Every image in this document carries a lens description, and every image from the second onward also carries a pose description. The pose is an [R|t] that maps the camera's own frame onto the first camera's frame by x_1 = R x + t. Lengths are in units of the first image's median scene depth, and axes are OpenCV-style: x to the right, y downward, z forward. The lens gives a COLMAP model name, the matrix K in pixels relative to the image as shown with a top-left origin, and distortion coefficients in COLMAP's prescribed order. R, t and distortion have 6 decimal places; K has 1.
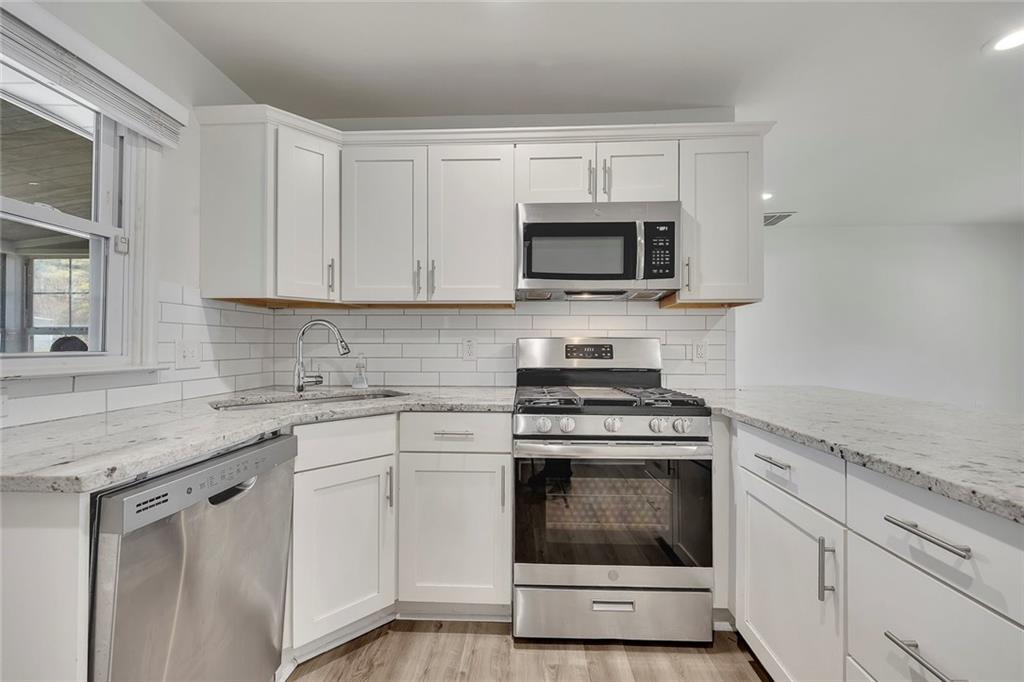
lens RADIAL K [[417.5, 0, 513.5], [0, 417.5, 342.6], [0, 0, 1]] dist [0.004140, 0.000324]
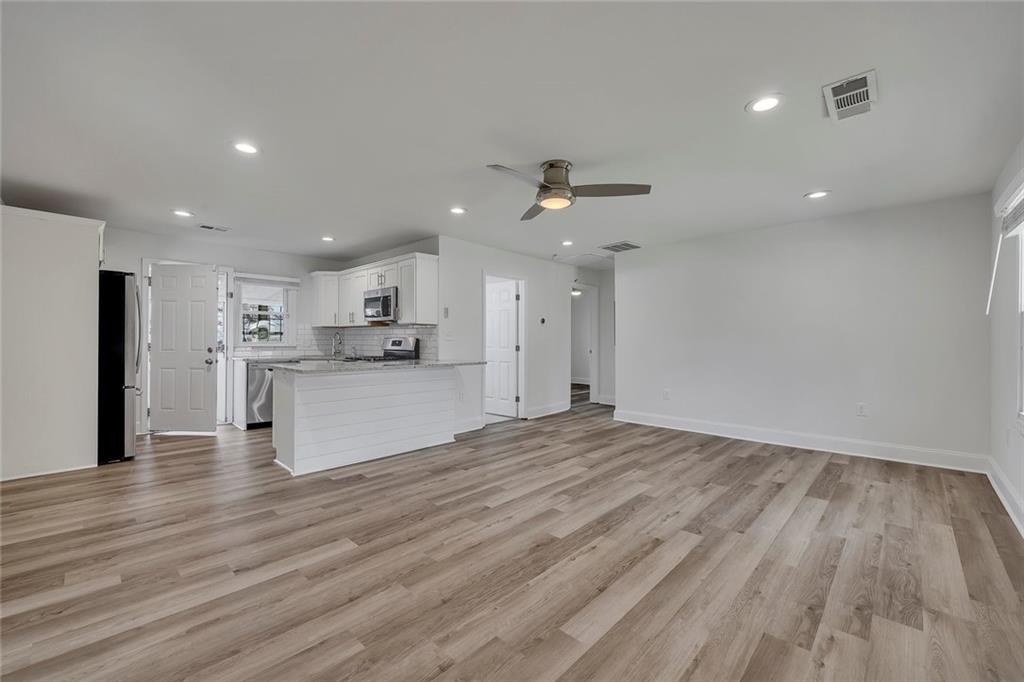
lens RADIAL K [[417.5, 0, 513.5], [0, 417.5, 342.6], [0, 0, 1]] dist [0.004140, 0.000324]
pose [[0.754972, 0.004361, -0.655743, 2.725618], [-0.000364, 0.999981, 0.006231, 0.001522], [0.655757, -0.004466, 0.754958, -0.513179]]
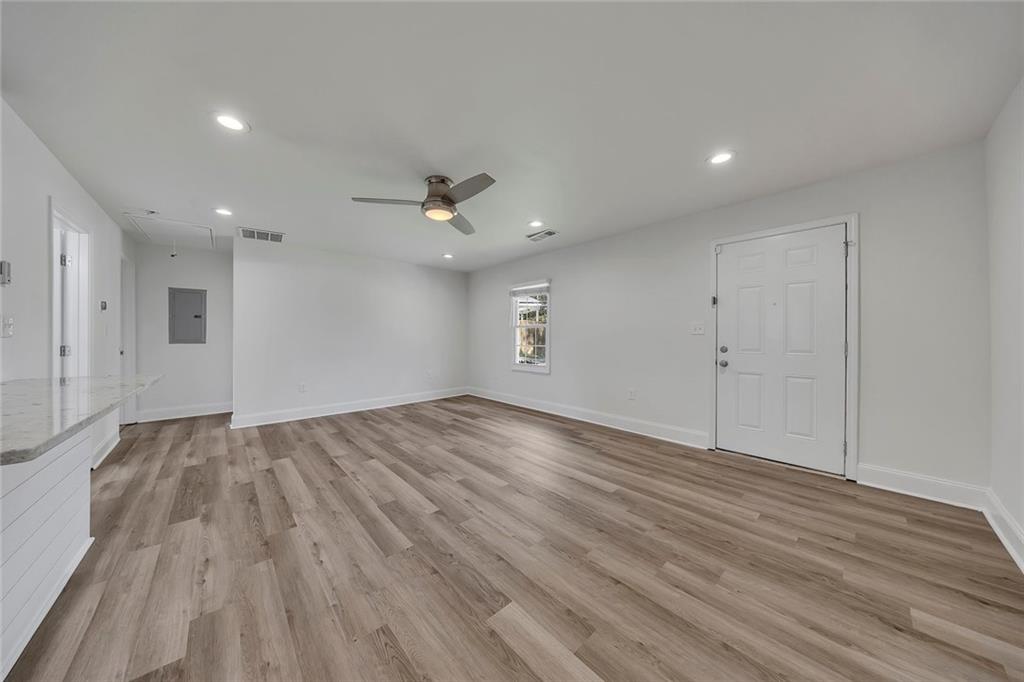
lens RADIAL K [[319.1, 0, 511.2], [0, 319.1, 349.7], [0, 0, 1]] dist [0.000144, -0.000082]
pose [[0.715592, -0.027085, 0.697993, 1.049074], [-0.001293, 0.999195, 0.040098, -0.000948], [-0.698517, -0.029596, 0.714981, -0.390514]]
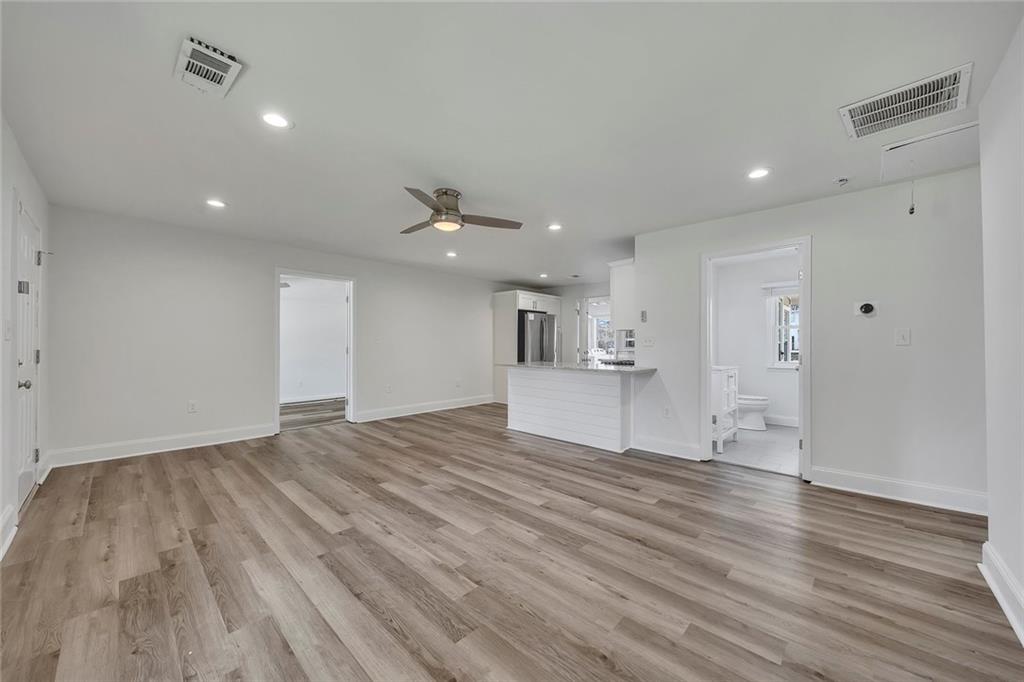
lens RADIAL K [[383.1, 0, 508.9], [0, 383.1, 346.8], [0, 0, 1]] dist [0.004276, -0.000022]
pose [[-0.668050, 0.001173, -0.744115, 2.868083], [-0.000304, 0.999998, 0.001849, 0.002398], [0.744116, 0.001462, -0.668049, 2.163690]]
